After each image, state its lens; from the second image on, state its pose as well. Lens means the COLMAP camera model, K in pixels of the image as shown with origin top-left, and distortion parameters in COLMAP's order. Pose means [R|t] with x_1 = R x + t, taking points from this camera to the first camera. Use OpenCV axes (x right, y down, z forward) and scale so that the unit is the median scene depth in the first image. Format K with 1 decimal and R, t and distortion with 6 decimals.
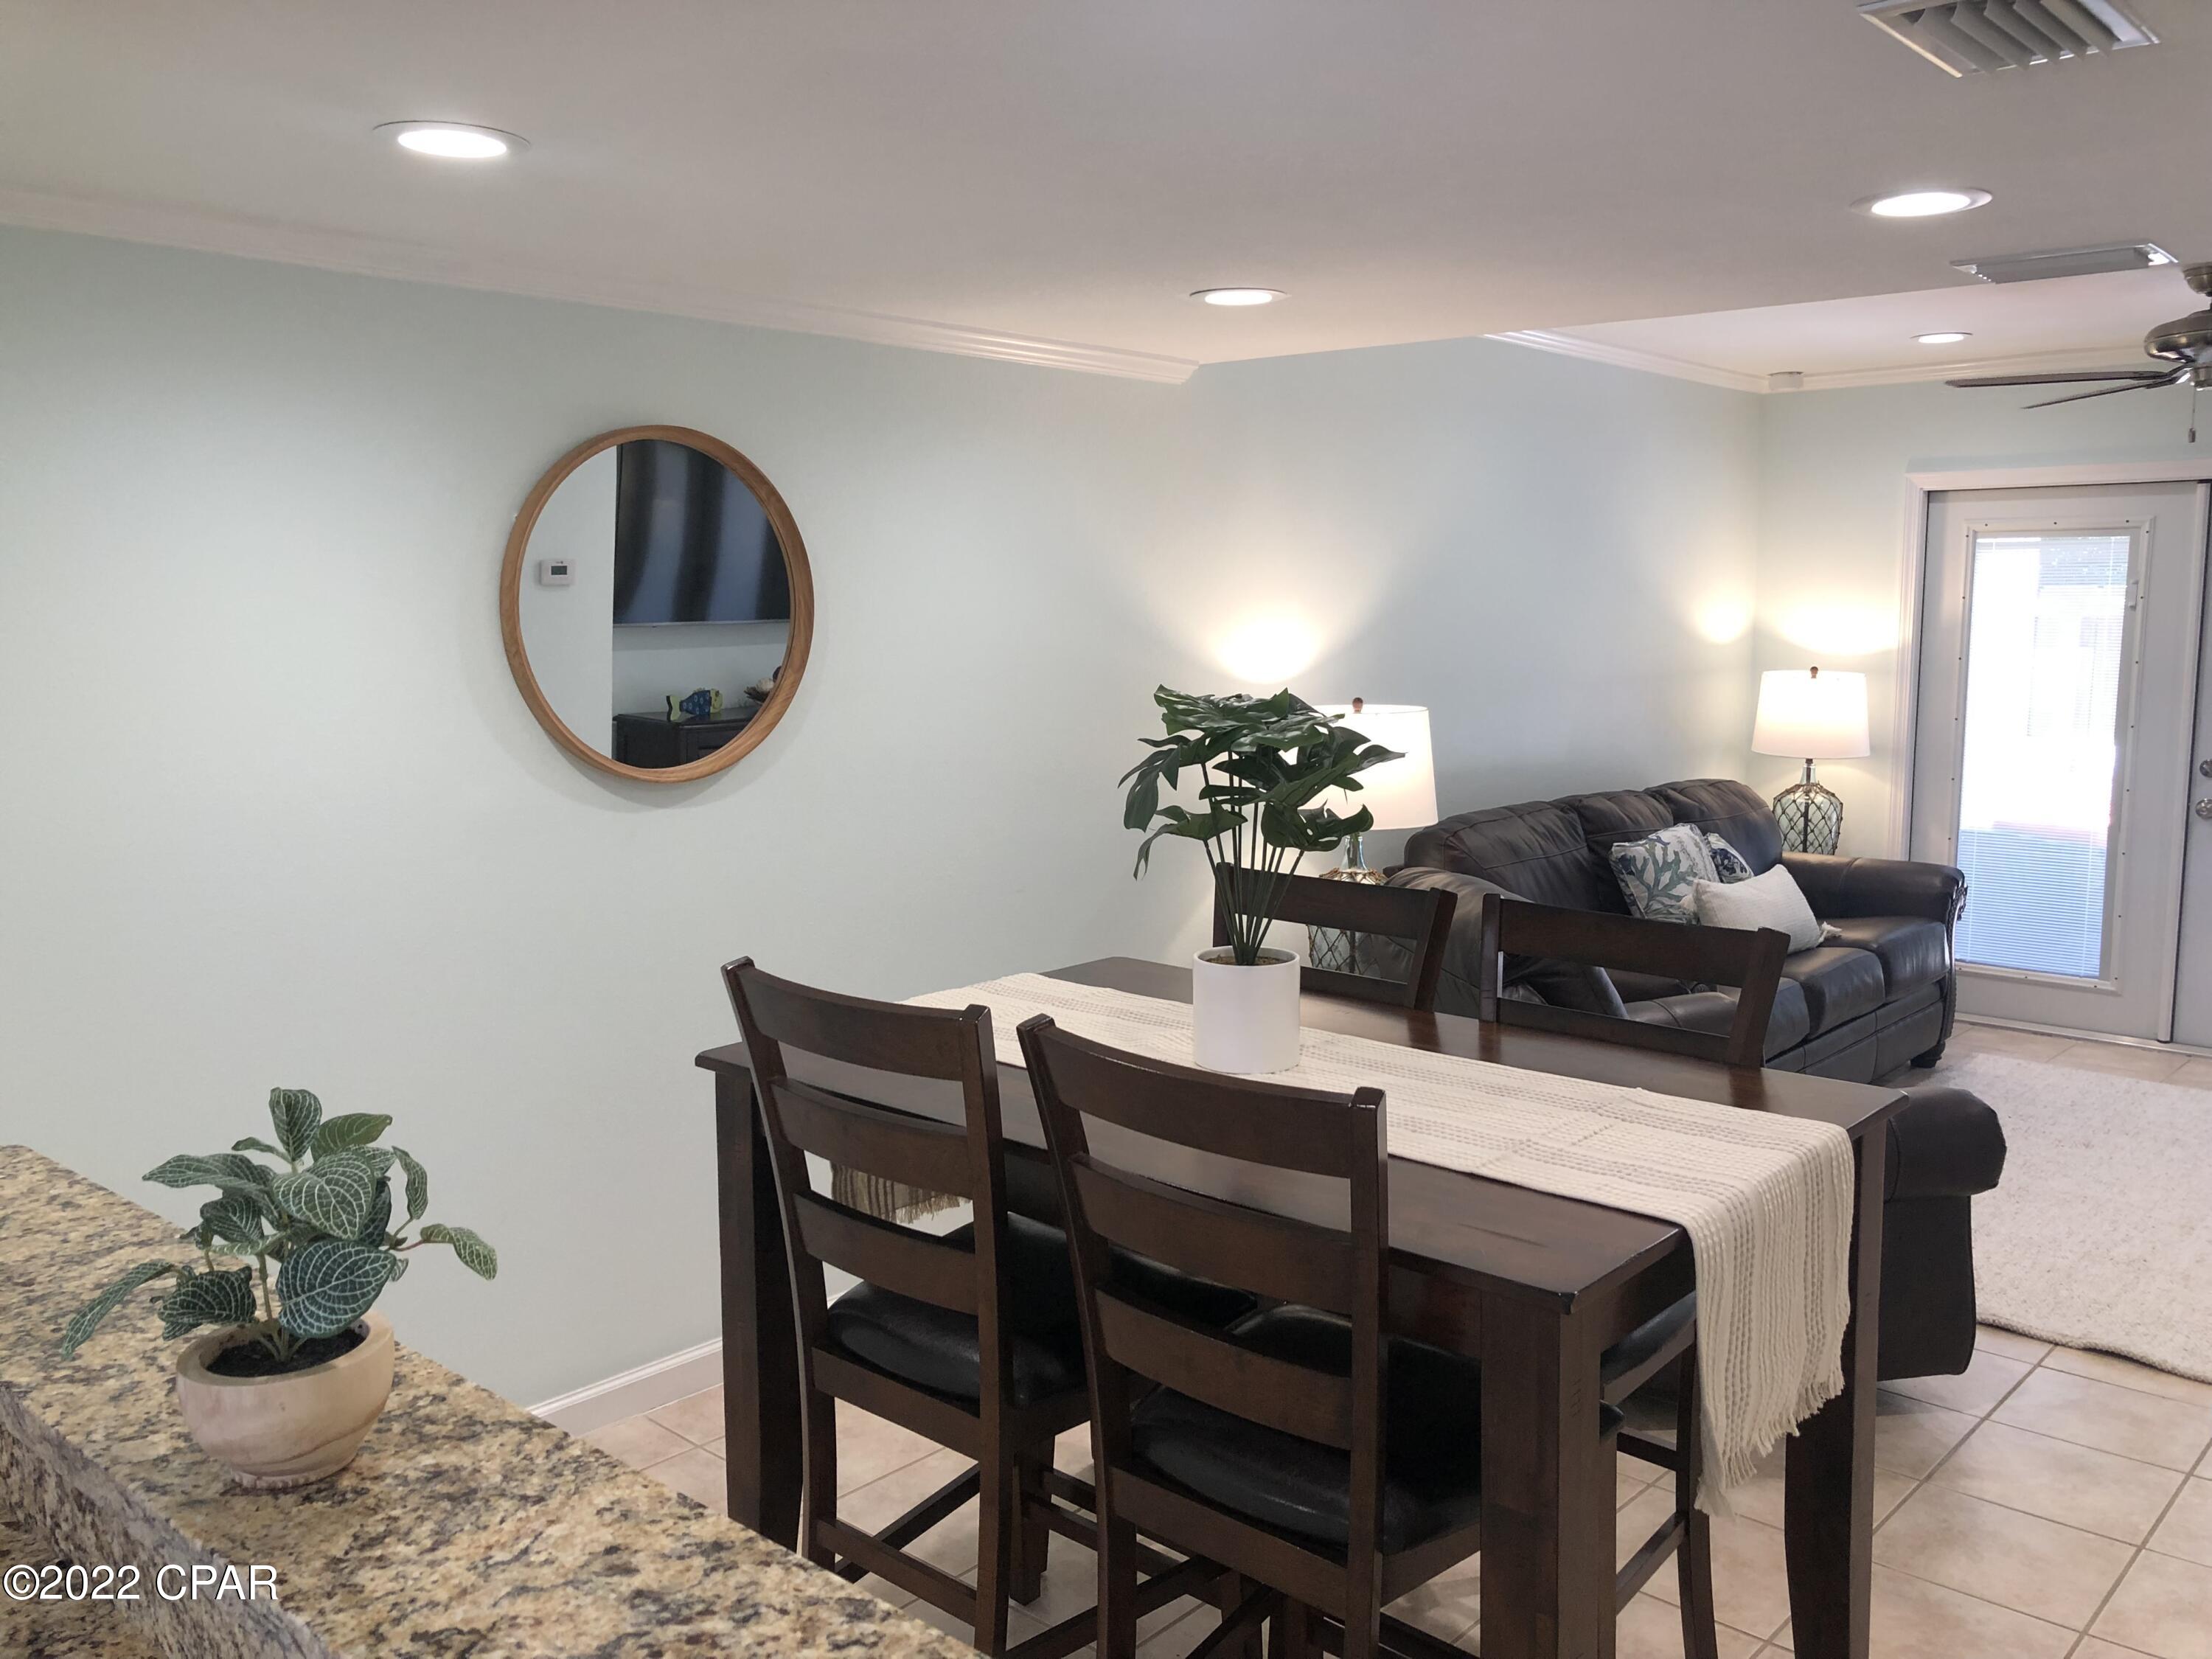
lens RADIAL K [[1867.7, 0, 1124.9], [0, 1867.7, 812.7], [0, 0, 1]] dist [0.084200, -0.094477]
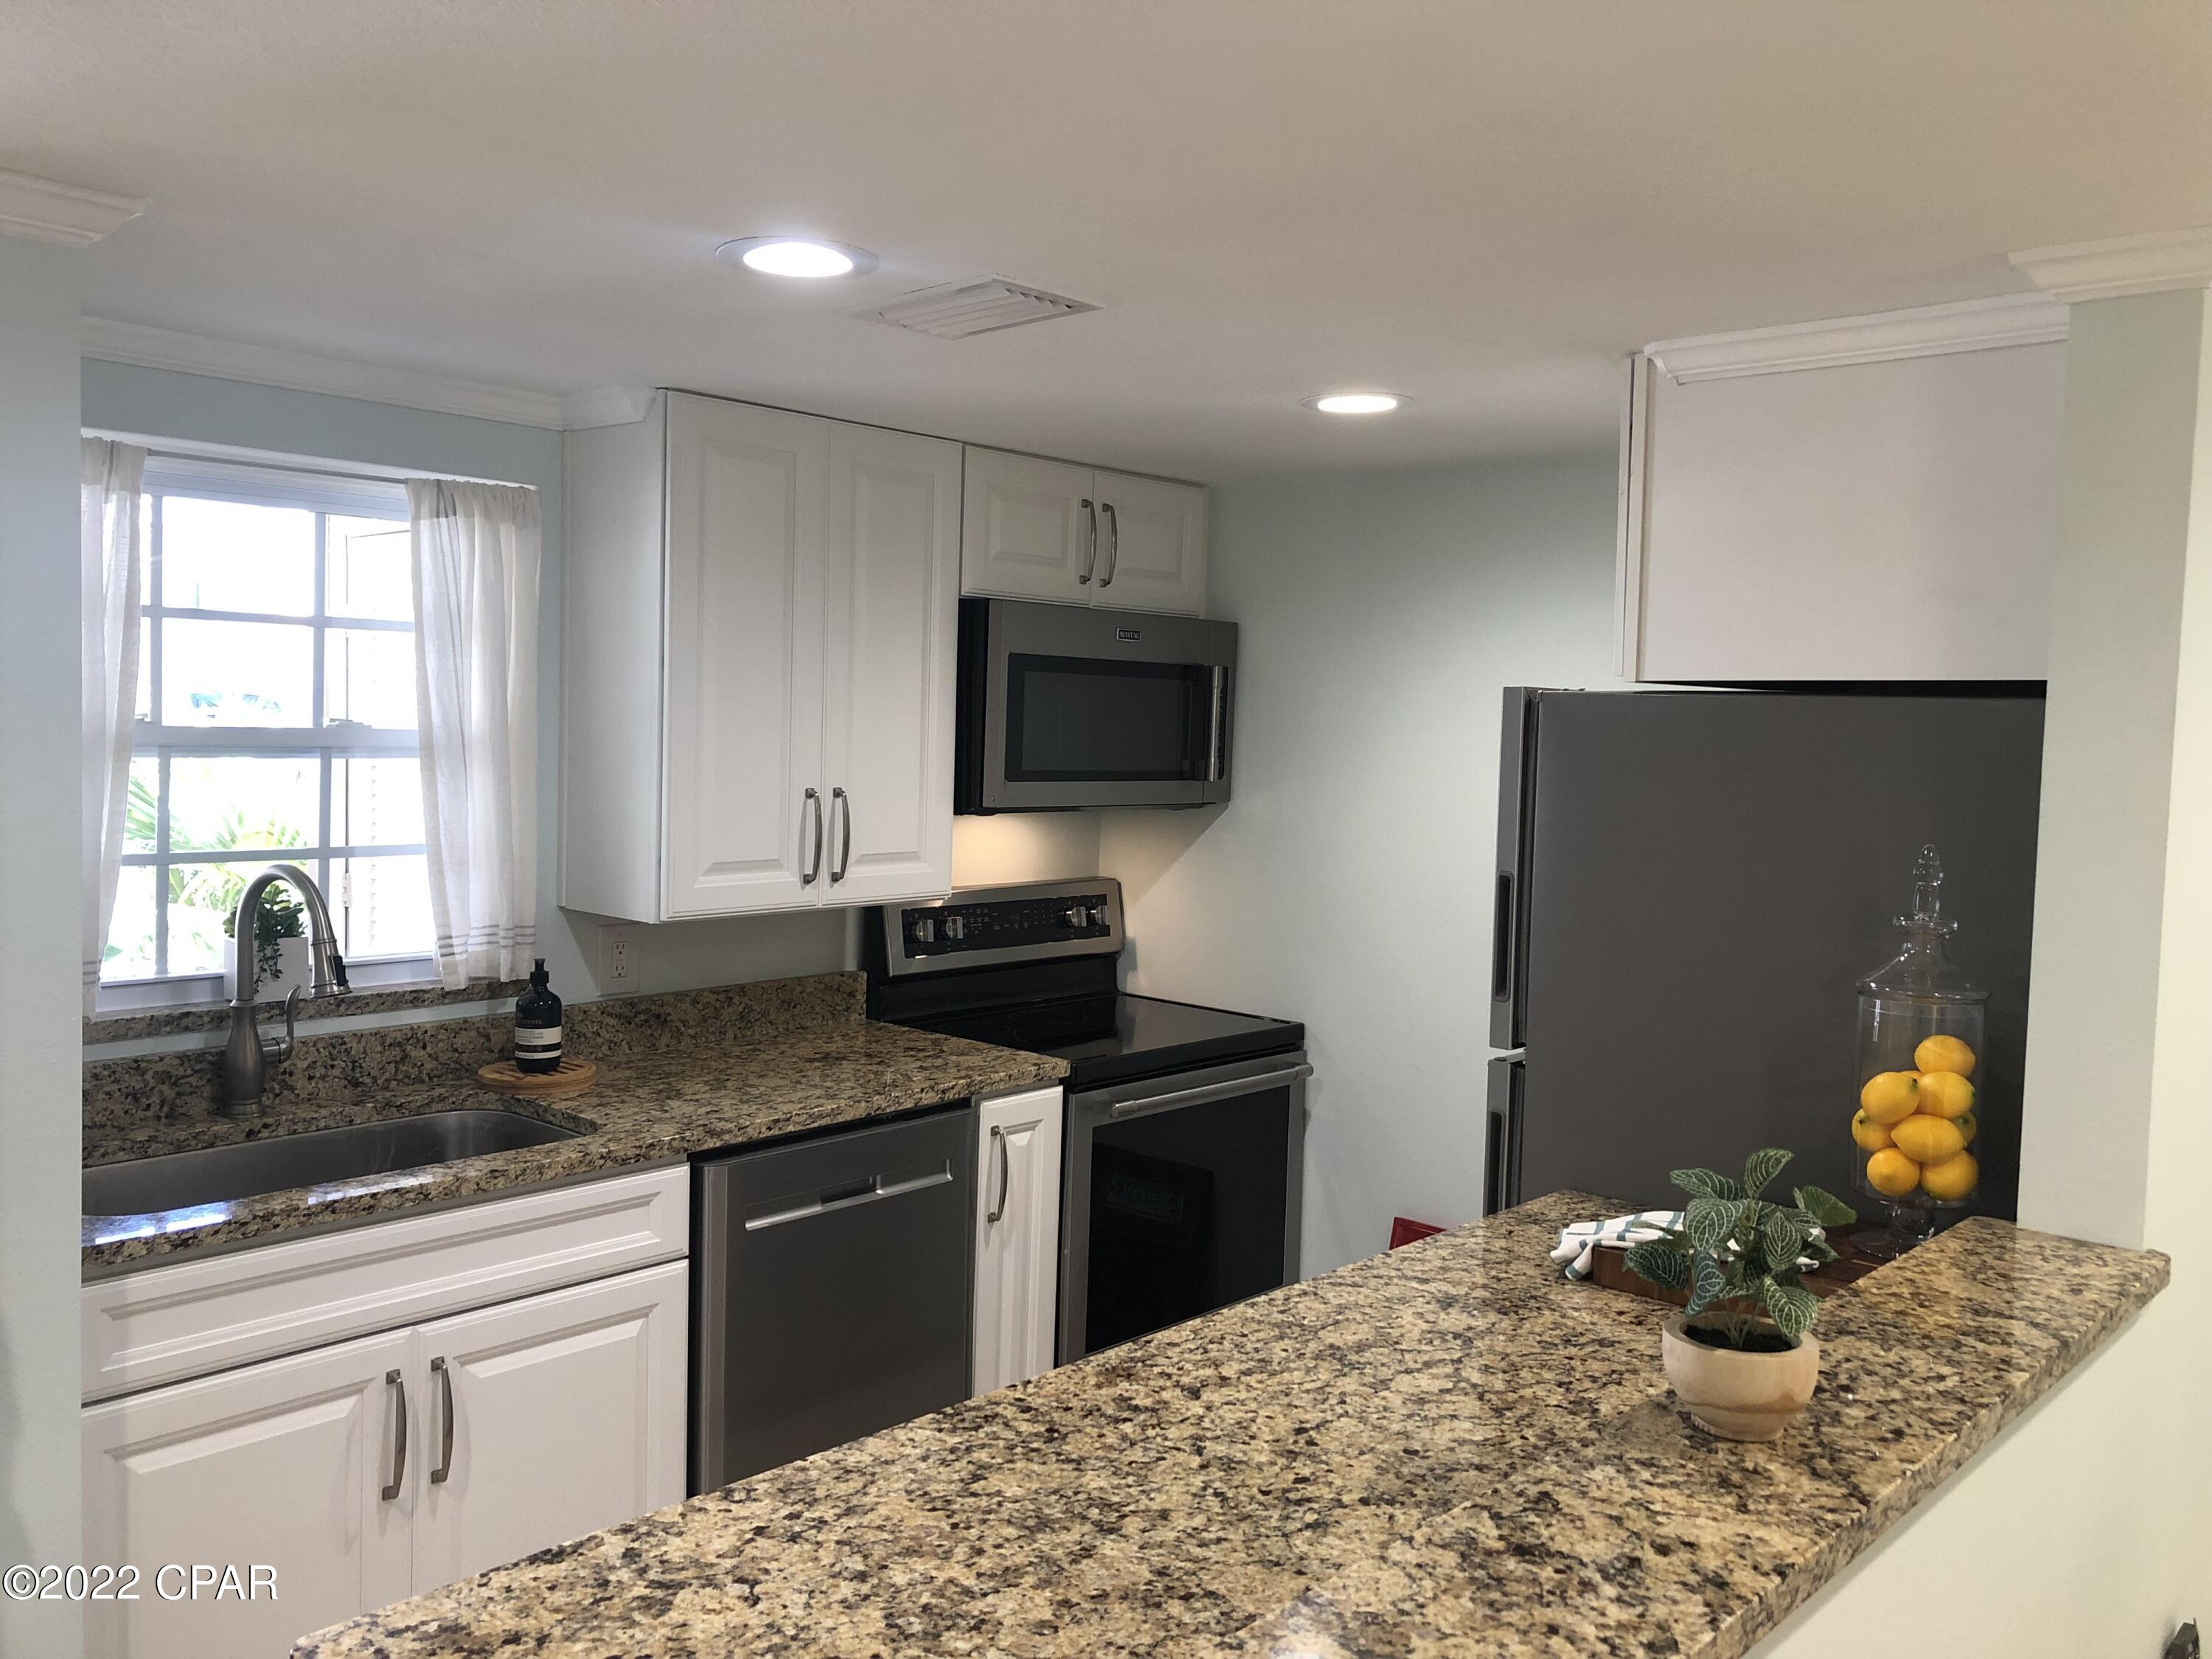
lens RADIAL K [[1867.7, 0, 1100.3], [0, 1867.7, 824.0], [0, 0, 1]] dist [0.084200, -0.094477]
pose [[-0.013779, 0.067088, -0.997652, 0.929181], [-0.150379, 0.986259, 0.068399, -0.108684], [0.988532, 0.150969, -0.003502, 0.521966]]
